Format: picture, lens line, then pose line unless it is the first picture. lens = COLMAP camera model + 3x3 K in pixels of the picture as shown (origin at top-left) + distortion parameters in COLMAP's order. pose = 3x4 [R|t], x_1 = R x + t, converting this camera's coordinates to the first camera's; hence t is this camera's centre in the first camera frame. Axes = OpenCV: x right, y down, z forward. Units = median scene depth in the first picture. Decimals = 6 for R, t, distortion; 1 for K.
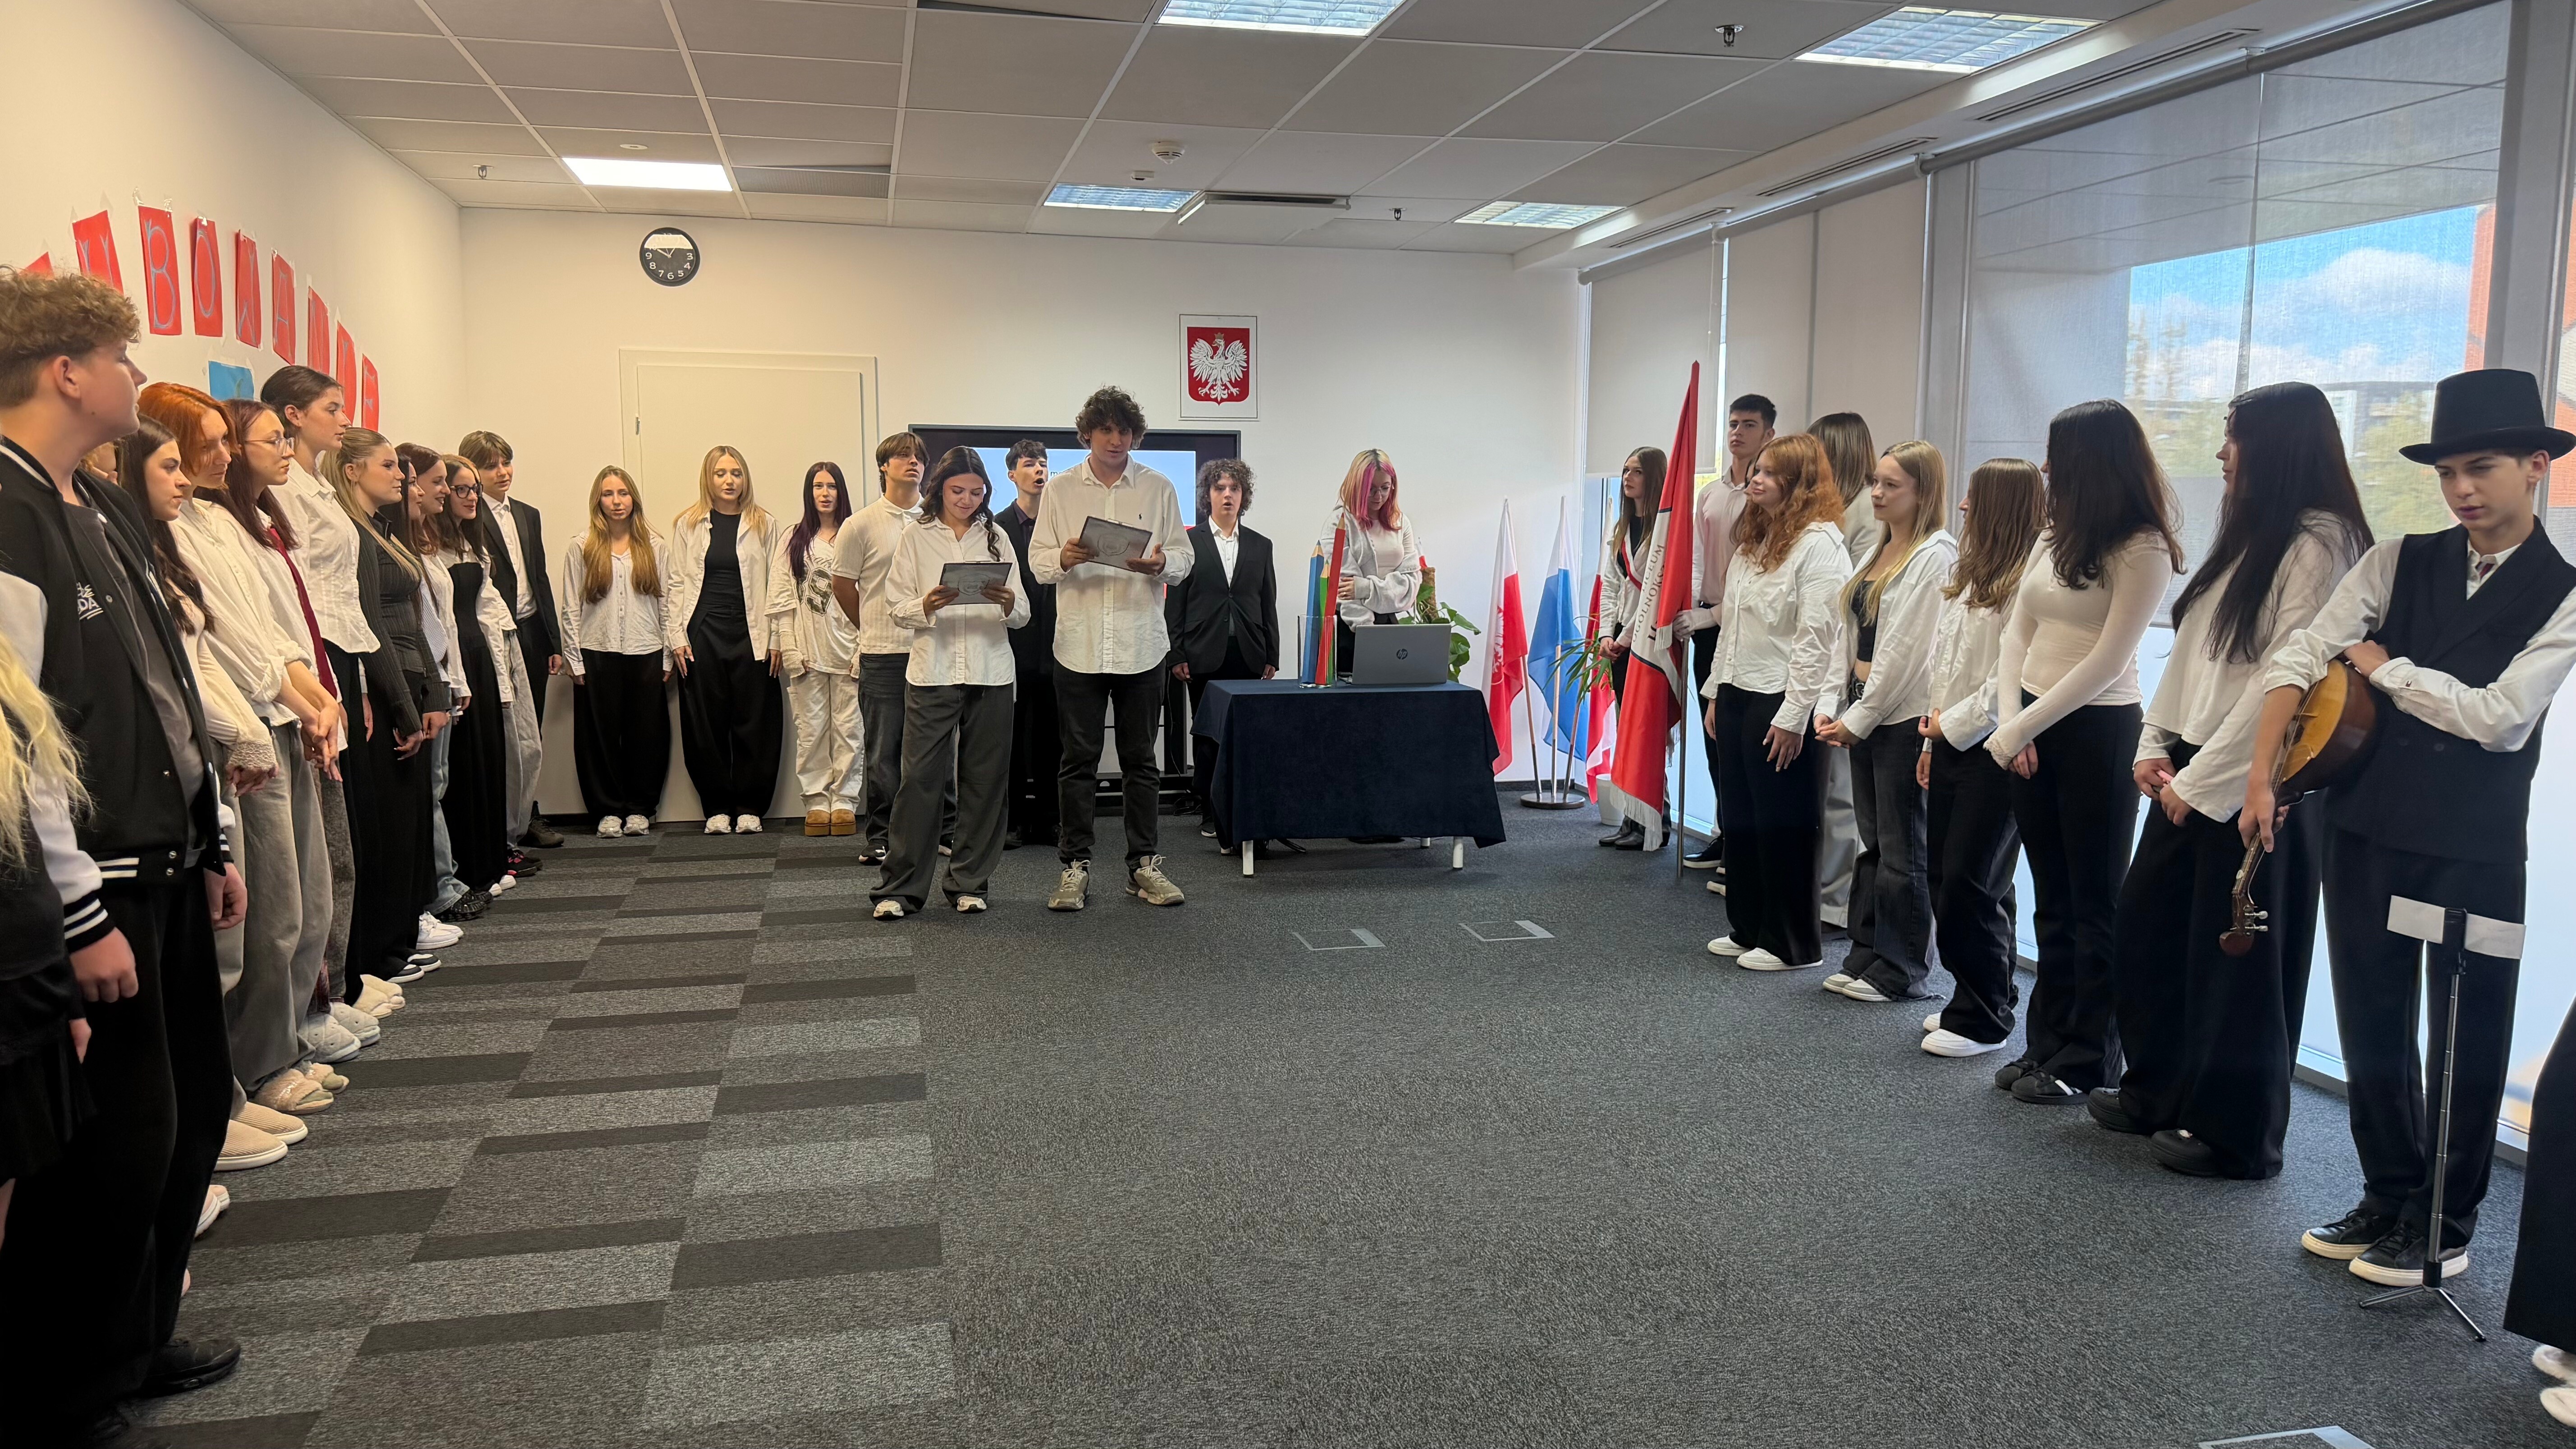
lens RADIAL K [[1811.7, 0, 1272.7], [0, 1811.7, 714.1], [0, 0, 1]] dist [0.177838, -0.354909]
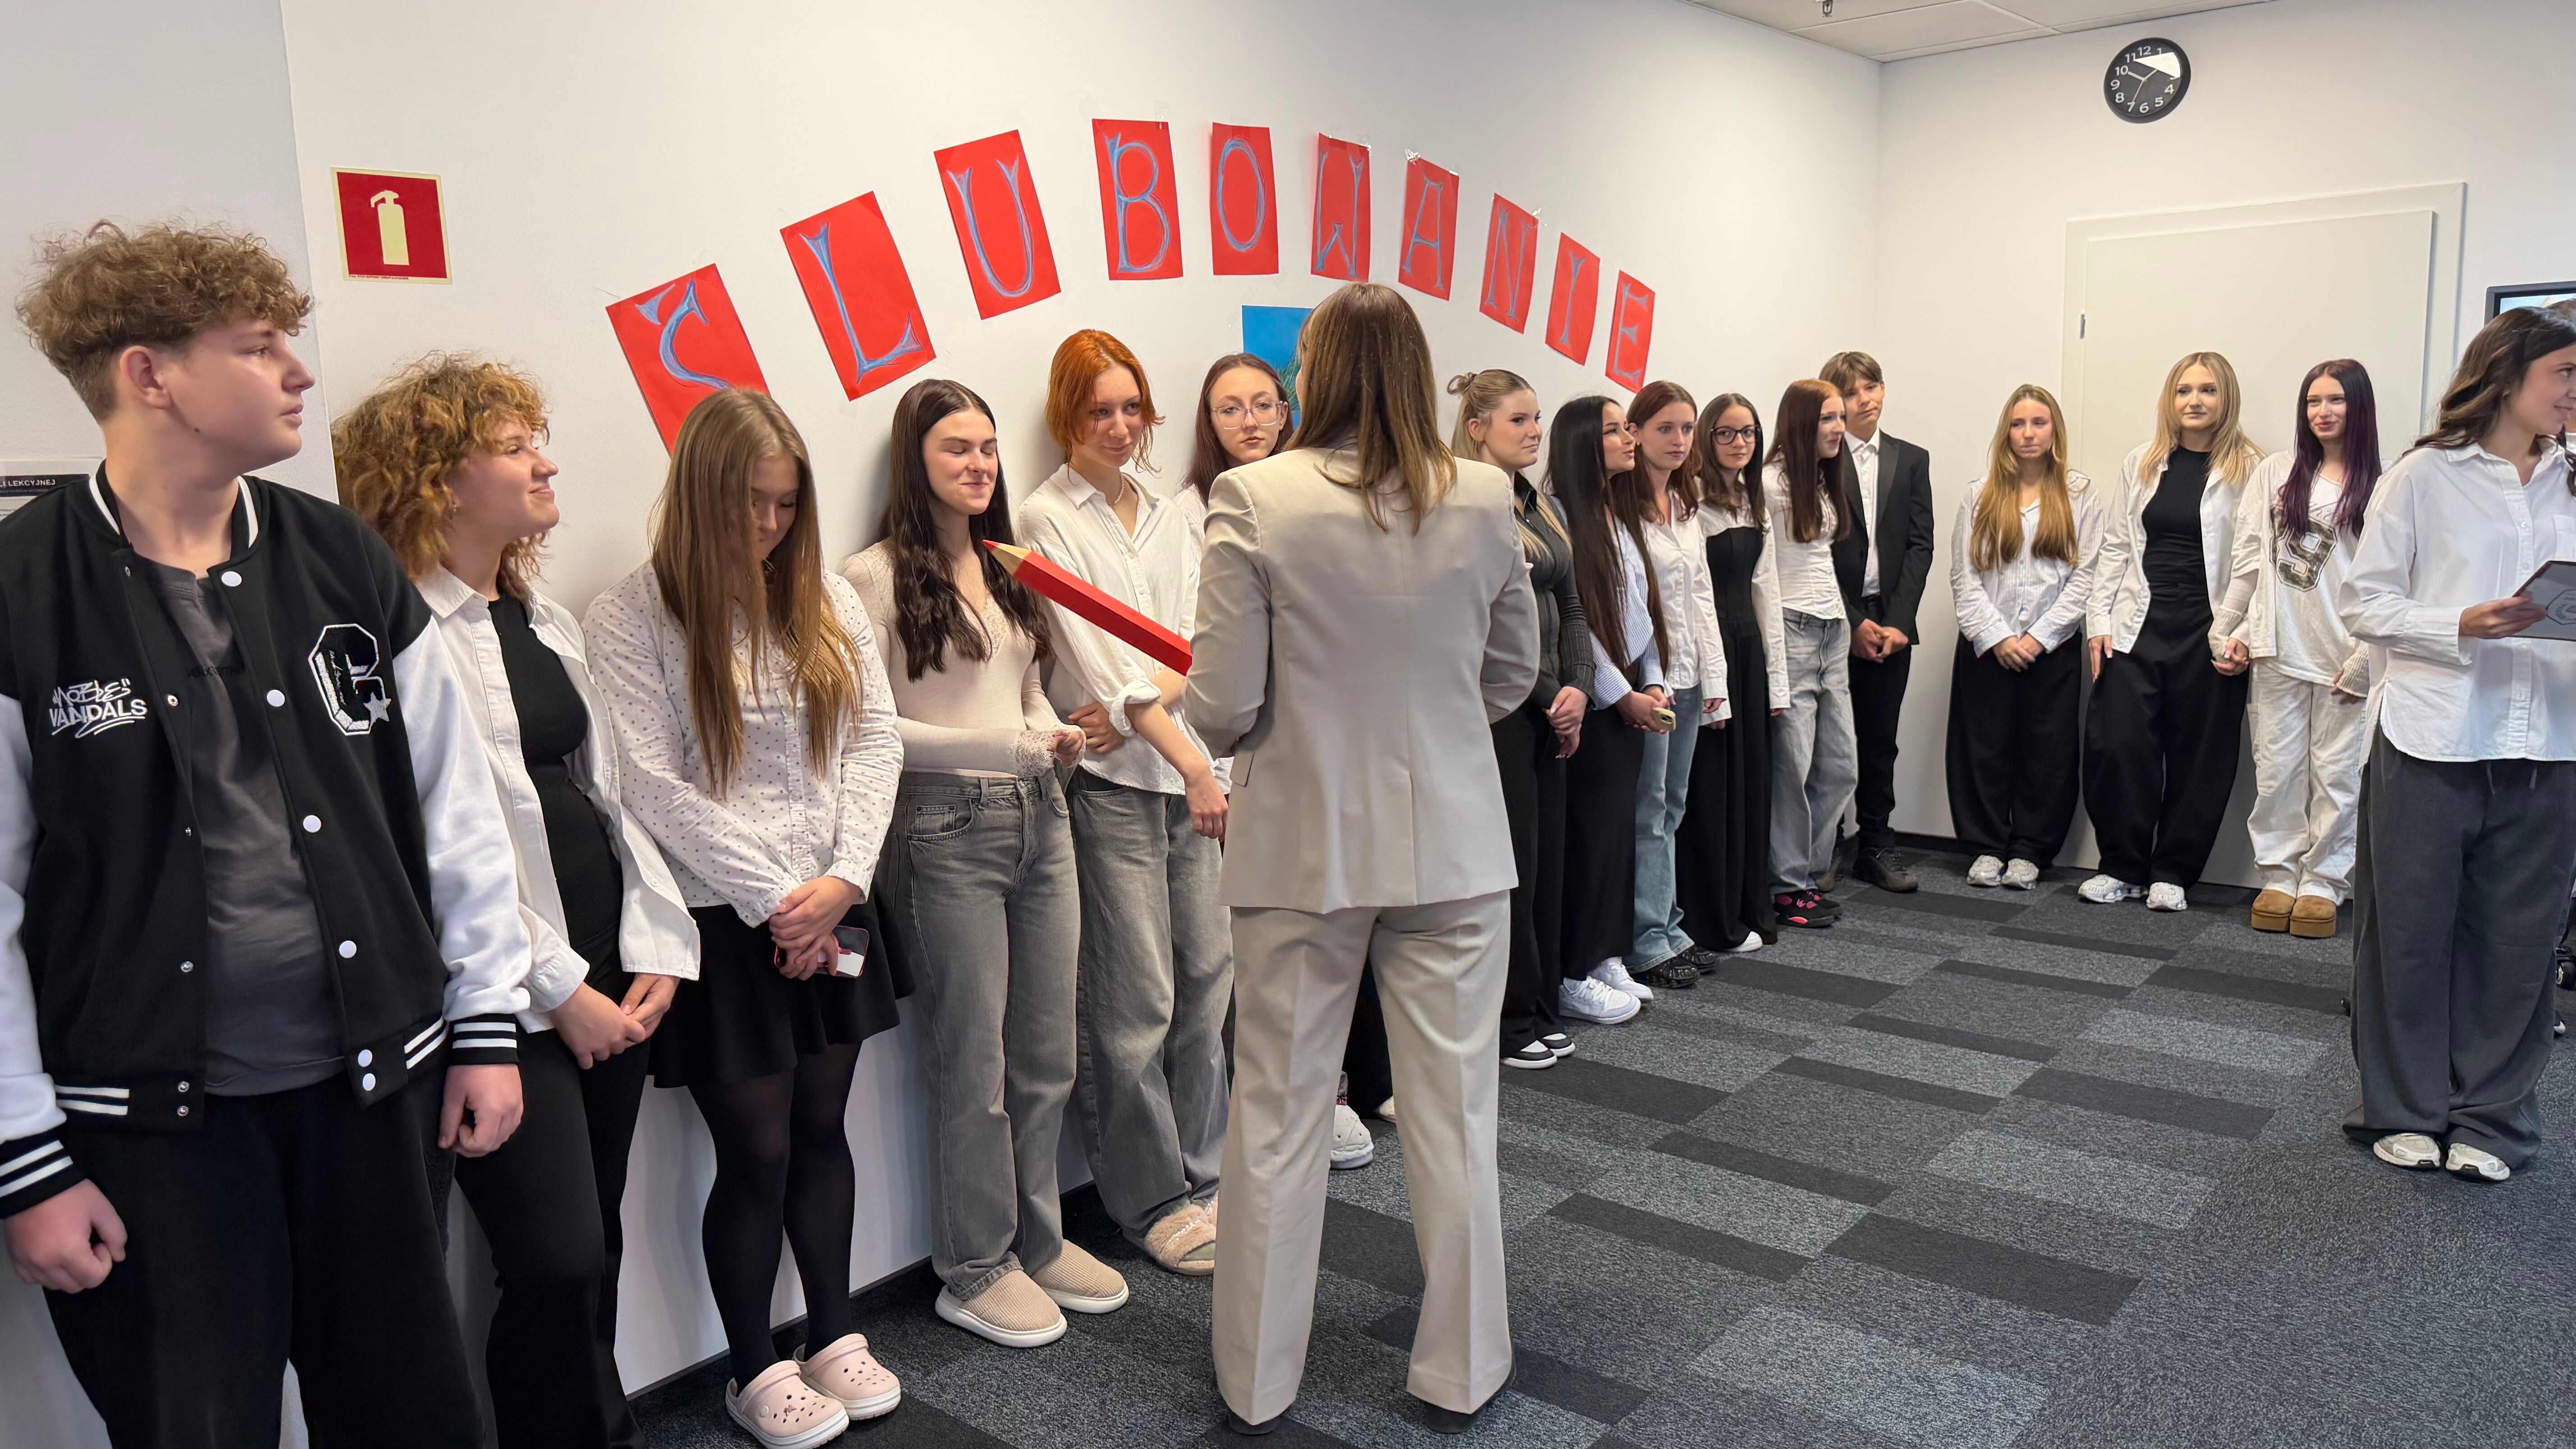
lens RADIAL K [[1830.2, 0, 1288.0], [0, 1830.2, 724.5], [0, 0, 1]] dist [0.035632, -0.039523]
pose [[0.604724, 0.099236, -0.790228, 0.078822], [-0.052279, 0.995013, 0.084945, -0.063688], [0.794717, -0.010056, 0.606897, 0.435779]]
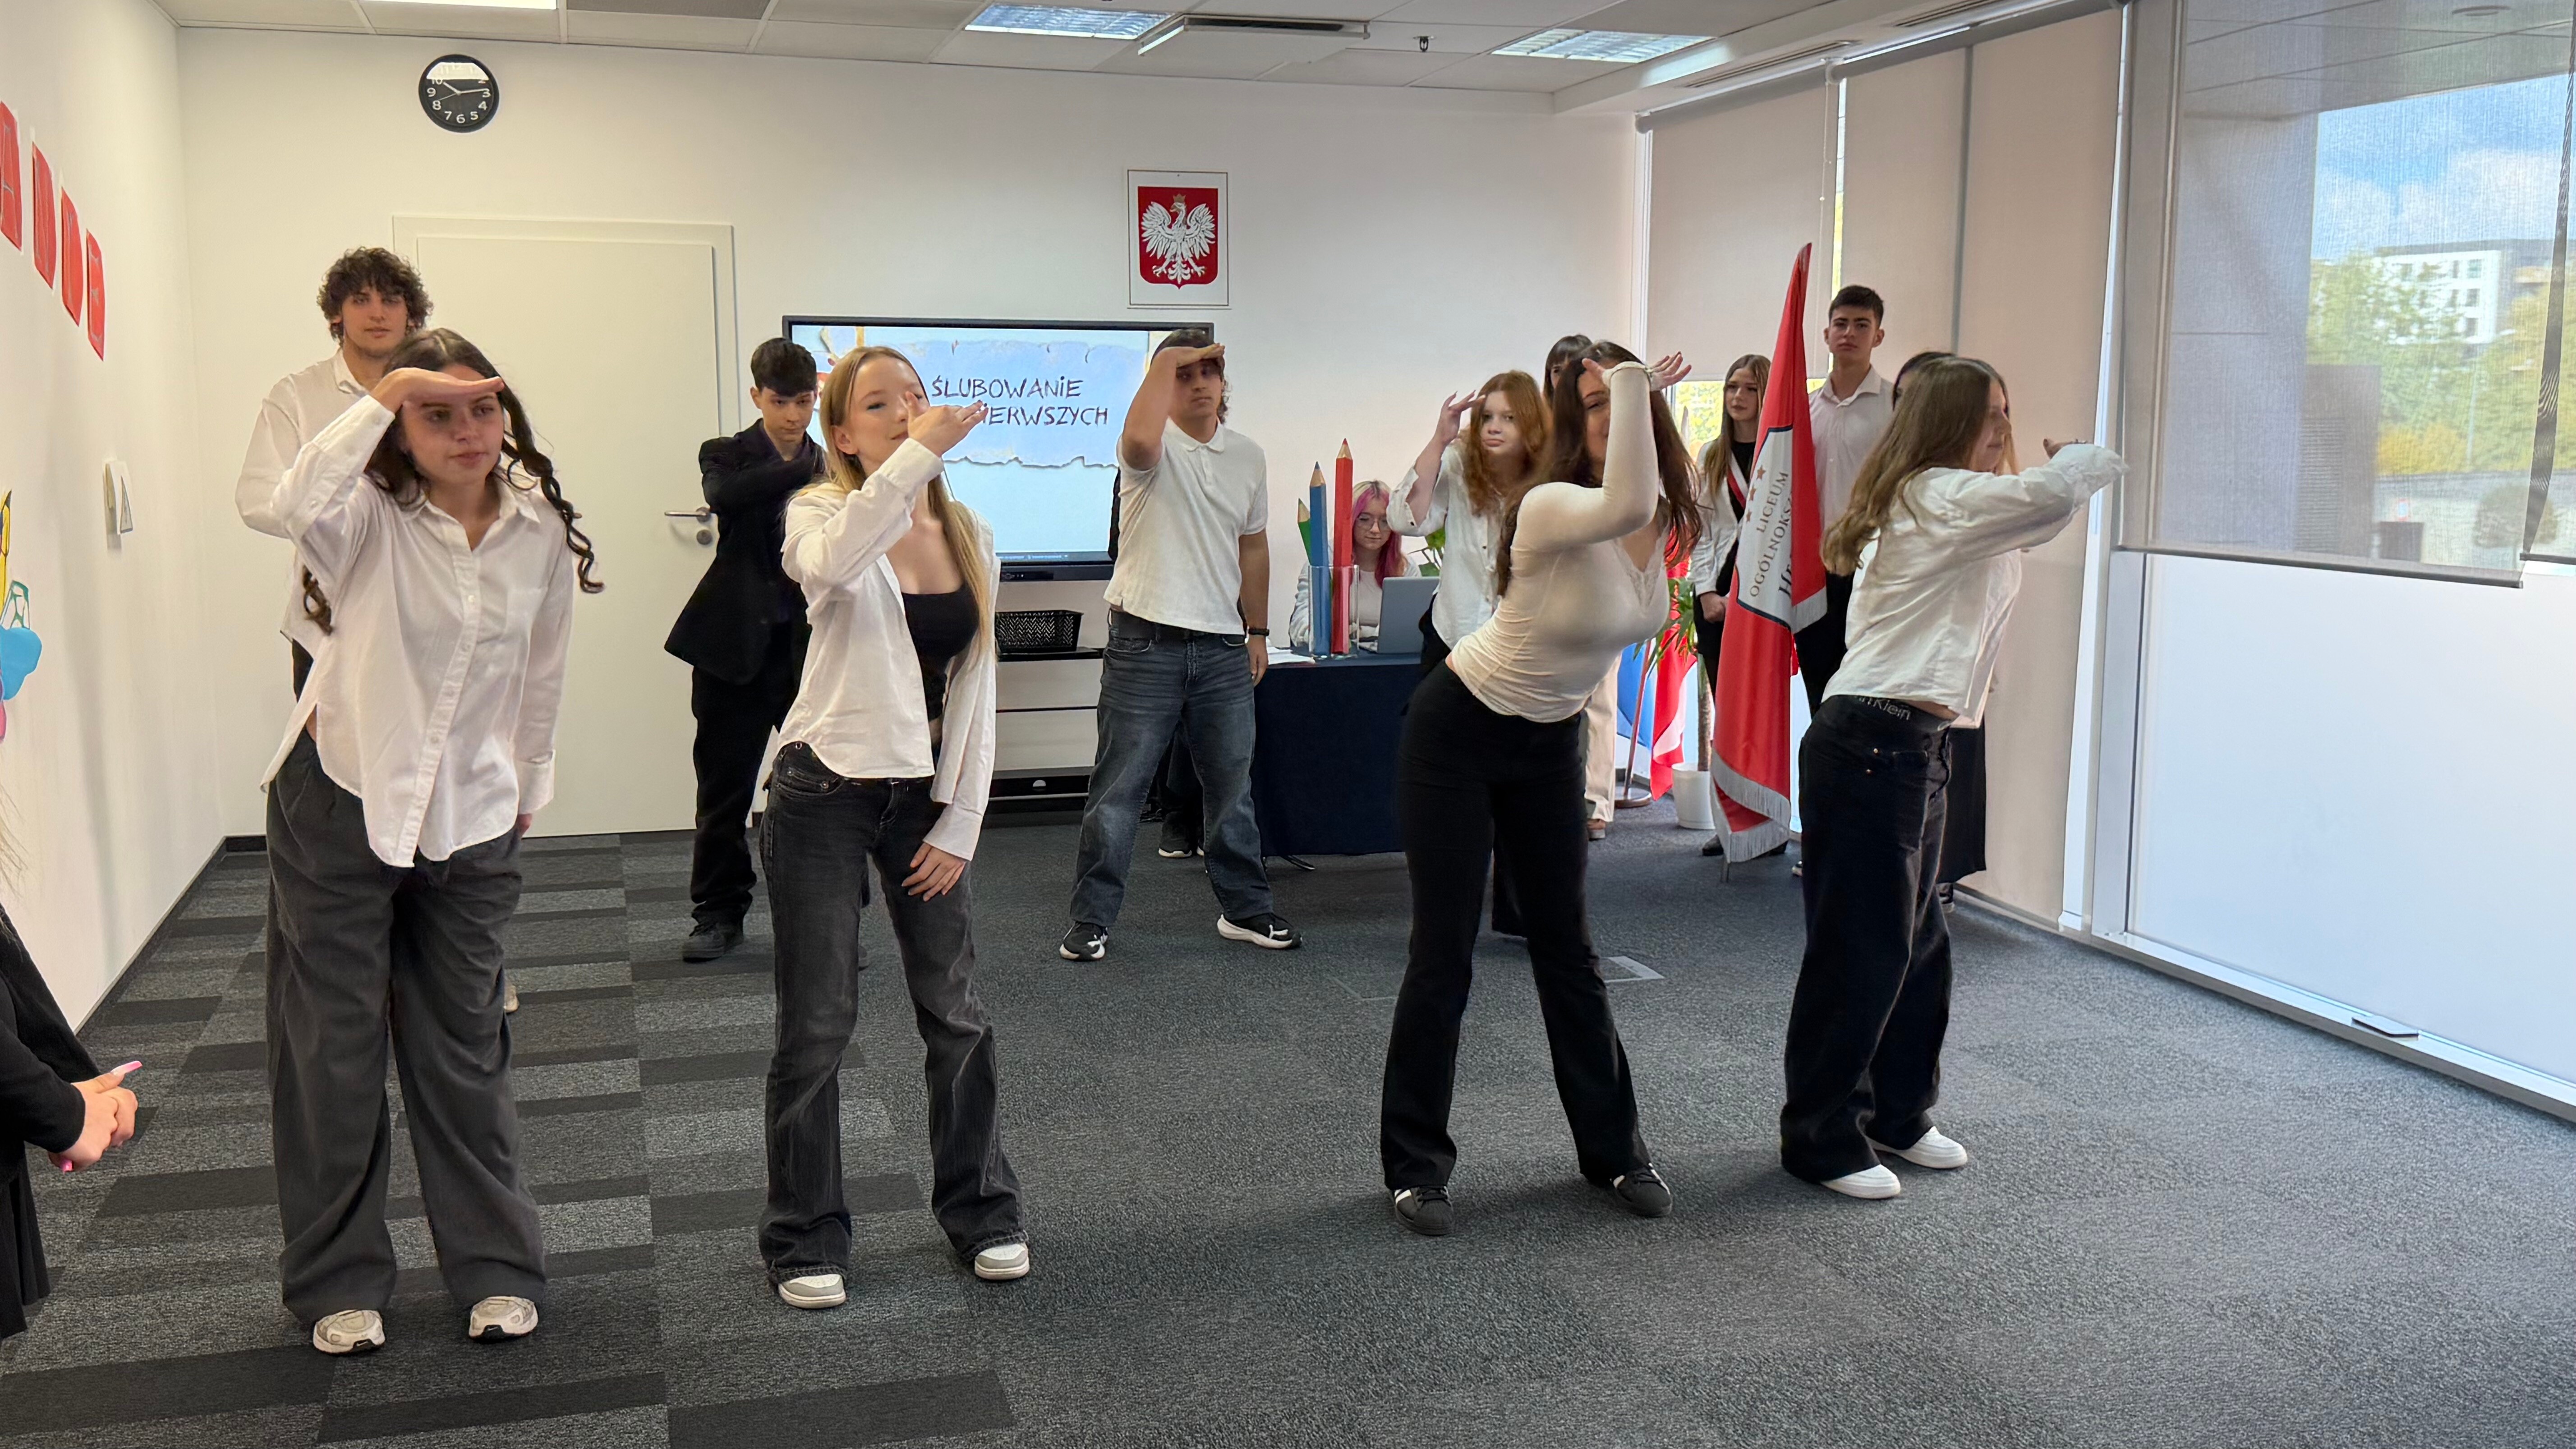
lens RADIAL K [[2360.7, 0, 1277.3], [0, 2360.7, 711.5], [0, 0, 1]] dist [0.187925, -0.406130]
pose [[0.997983, -0.010468, 0.062613, -0.079663], [0.009422, 0.999811, 0.016982, -0.012005], [-0.062778, -0.016358, 0.997893, -0.008800]]
